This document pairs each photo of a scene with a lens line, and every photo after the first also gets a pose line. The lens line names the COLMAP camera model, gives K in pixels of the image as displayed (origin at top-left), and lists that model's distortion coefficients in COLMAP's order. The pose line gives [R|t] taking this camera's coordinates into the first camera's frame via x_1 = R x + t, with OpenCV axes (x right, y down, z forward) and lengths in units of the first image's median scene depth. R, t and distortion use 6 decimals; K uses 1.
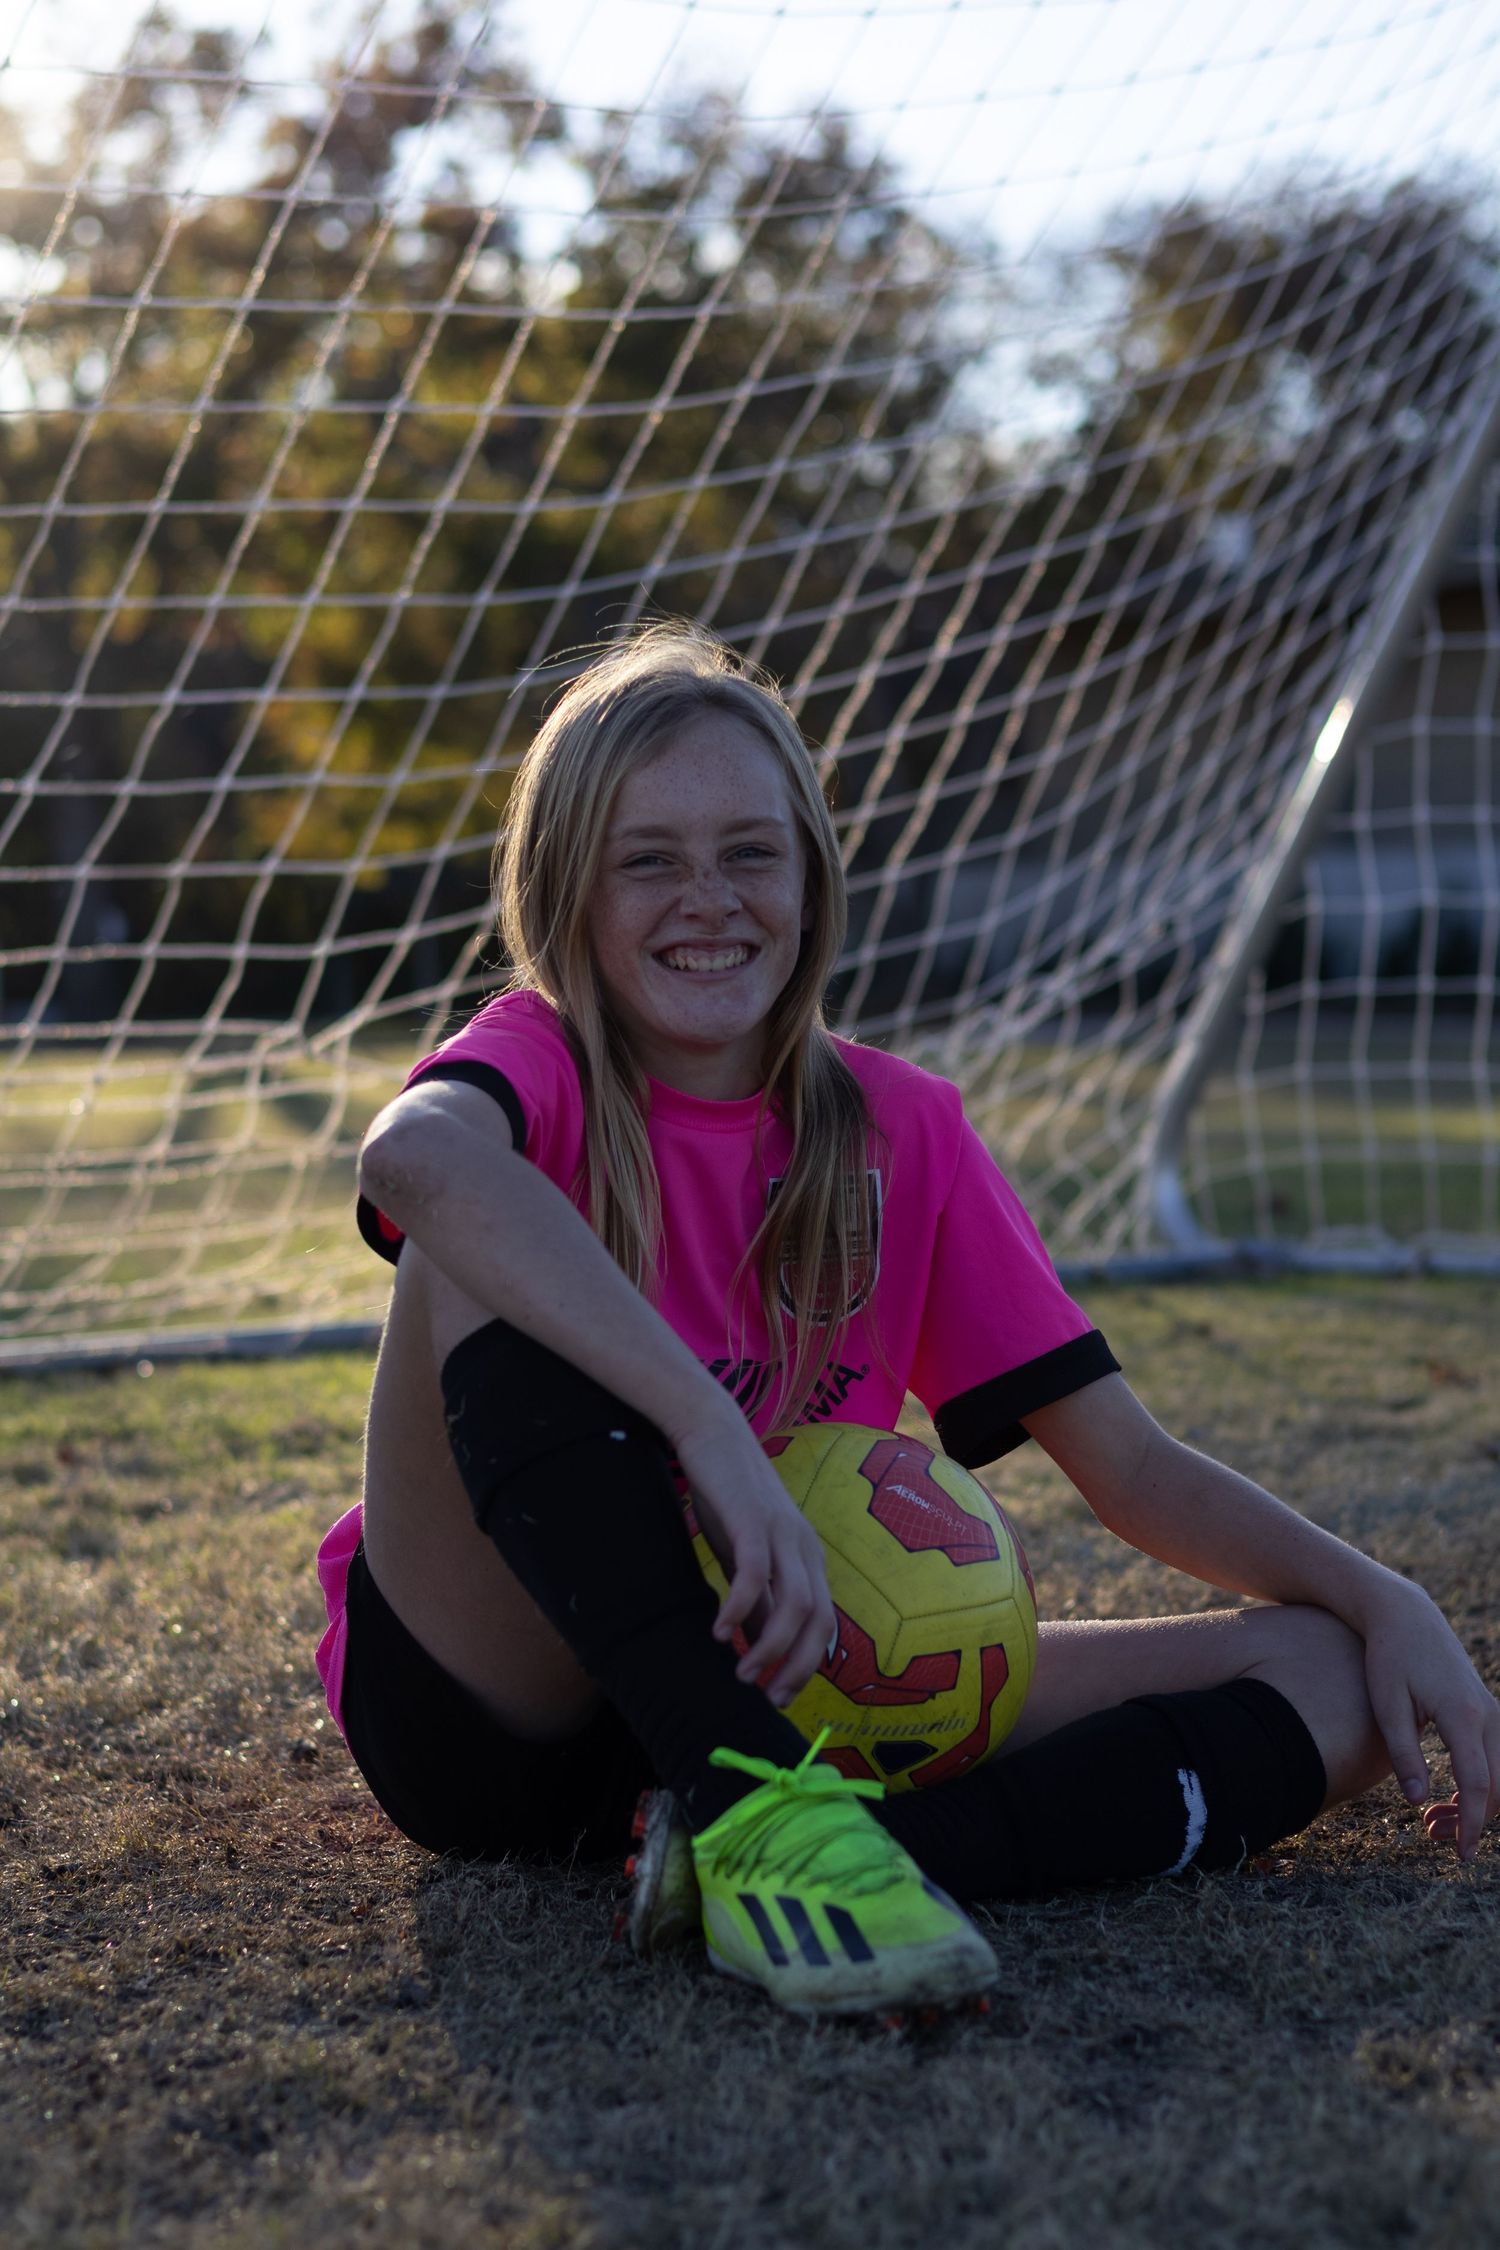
lens RADIAL K [[5520.1, 0, 754.2], [0, 5520.1, 1138.1], [0, 0, 1]] dist [0.158236, 0.000000]
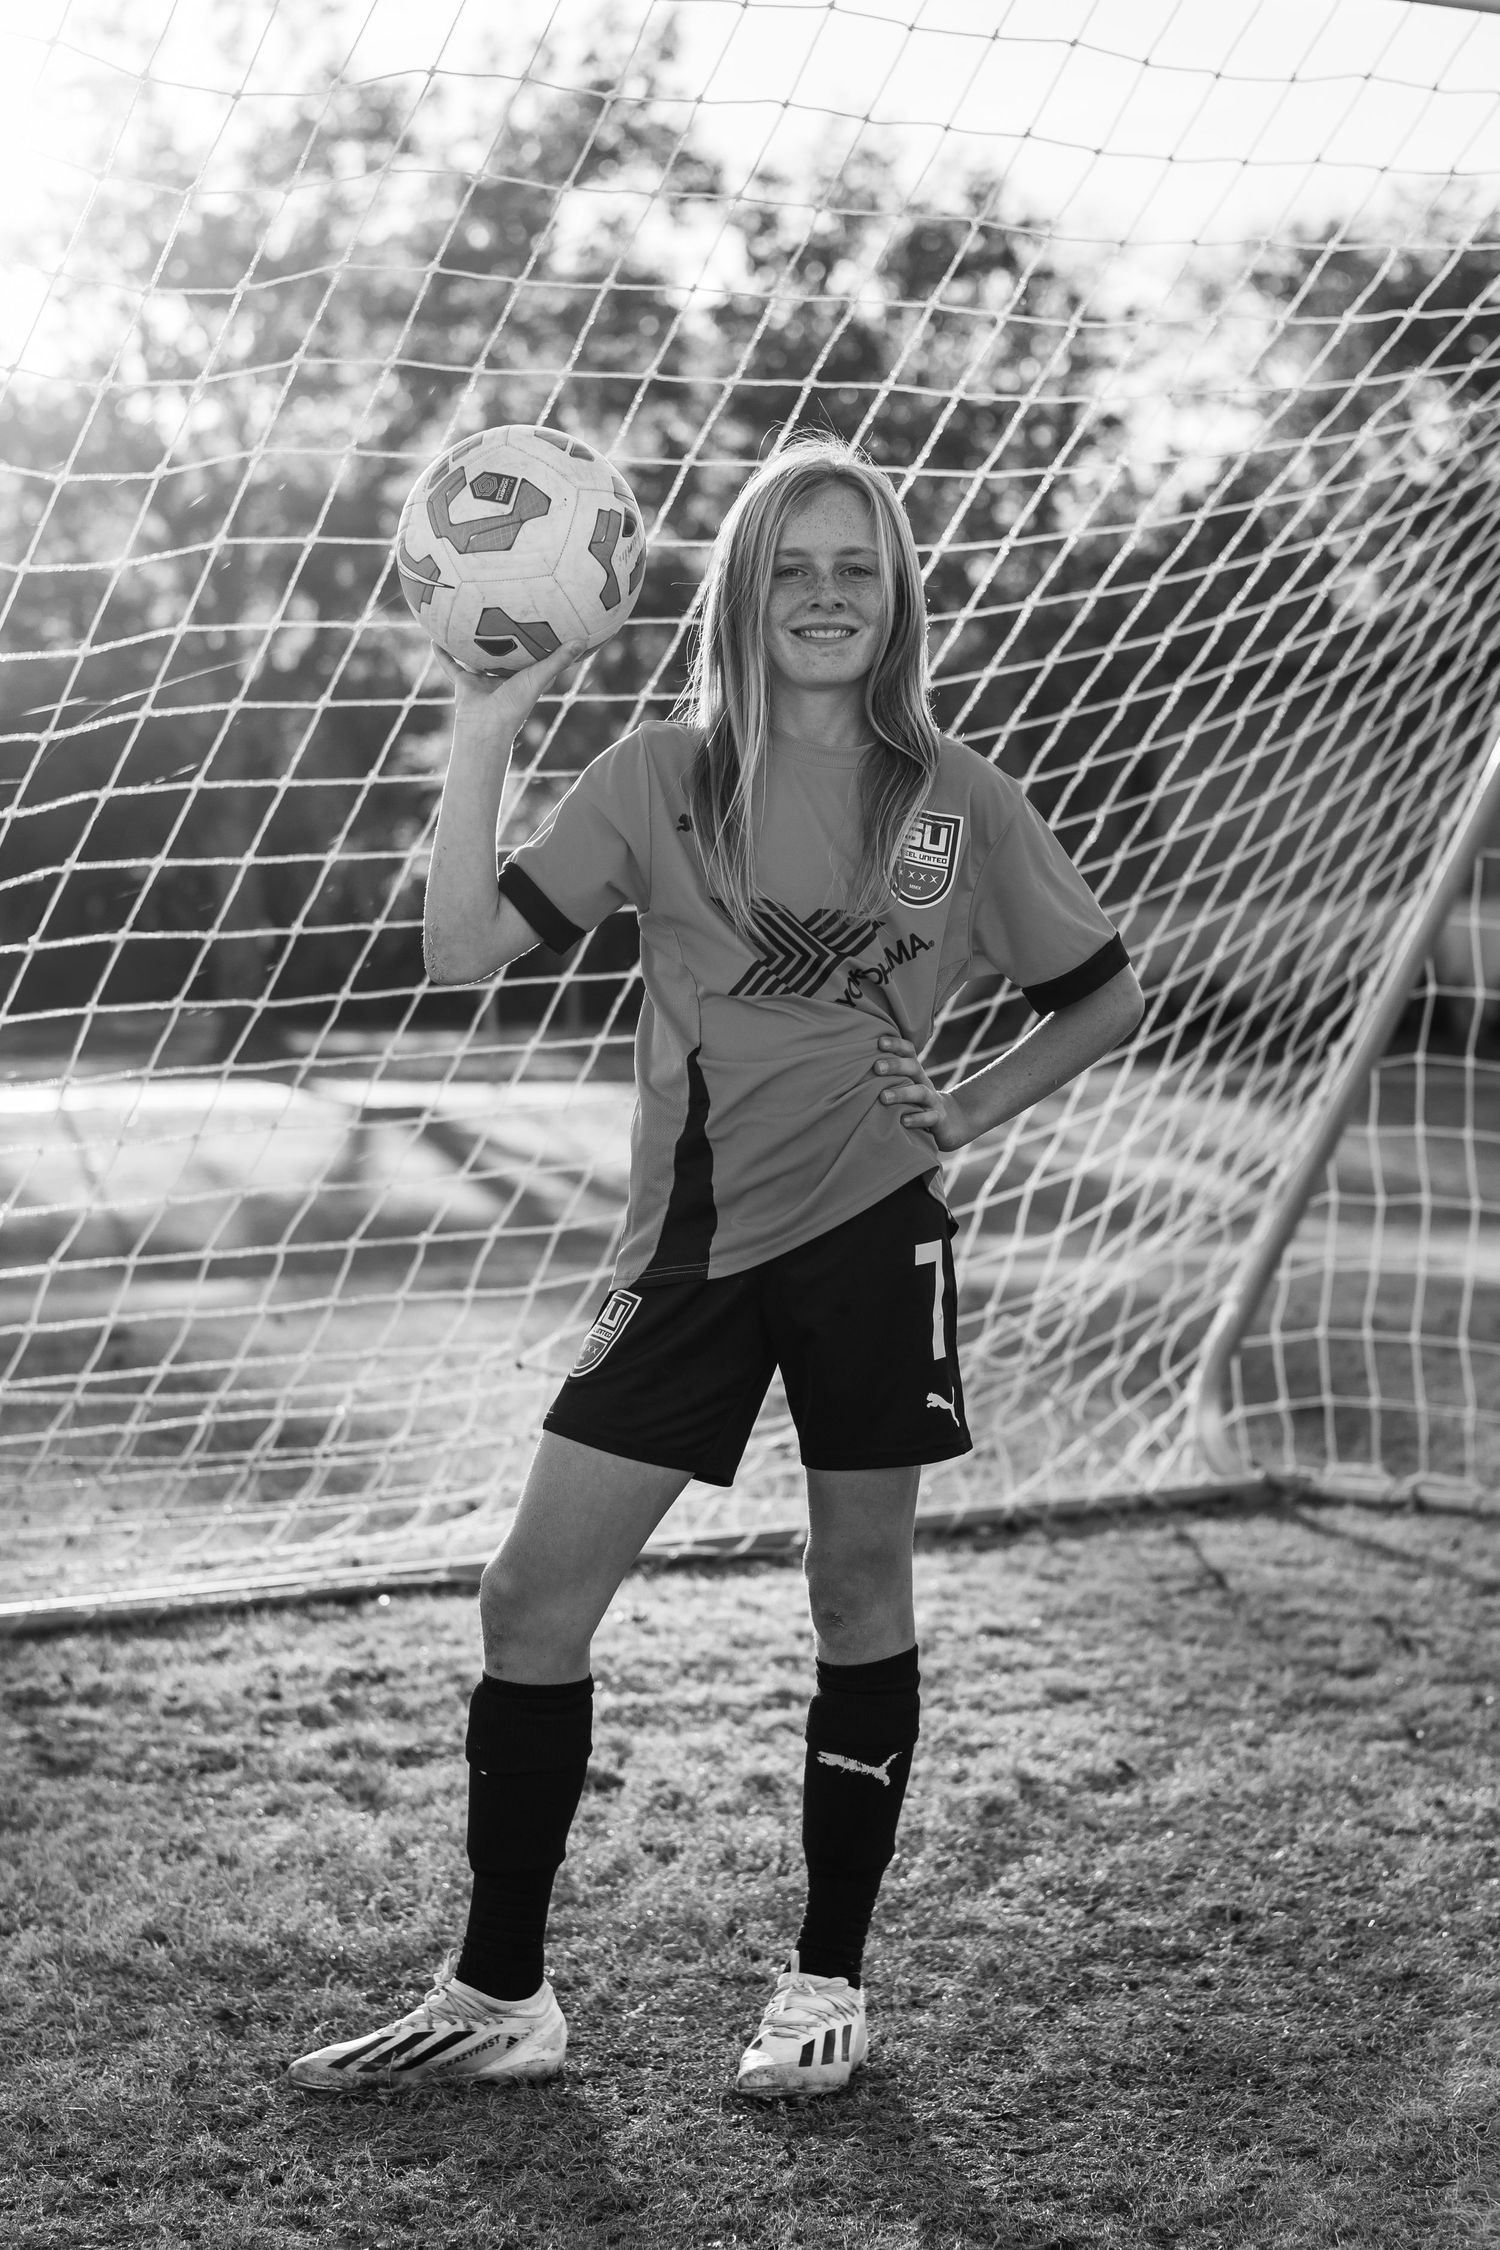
lens RADIAL K [[5520.1, 0, 804.2], [0, 5520.1, 1161.4], [0, 0, 1]] dist [0.158236, 0.000000]
pose [[0.999738, 0.016823, -0.015520, 0.004893], [-0.016721, 0.999838, 0.006679, -0.075509], [0.015629, -0.006417, 0.999857, -0.293395]]
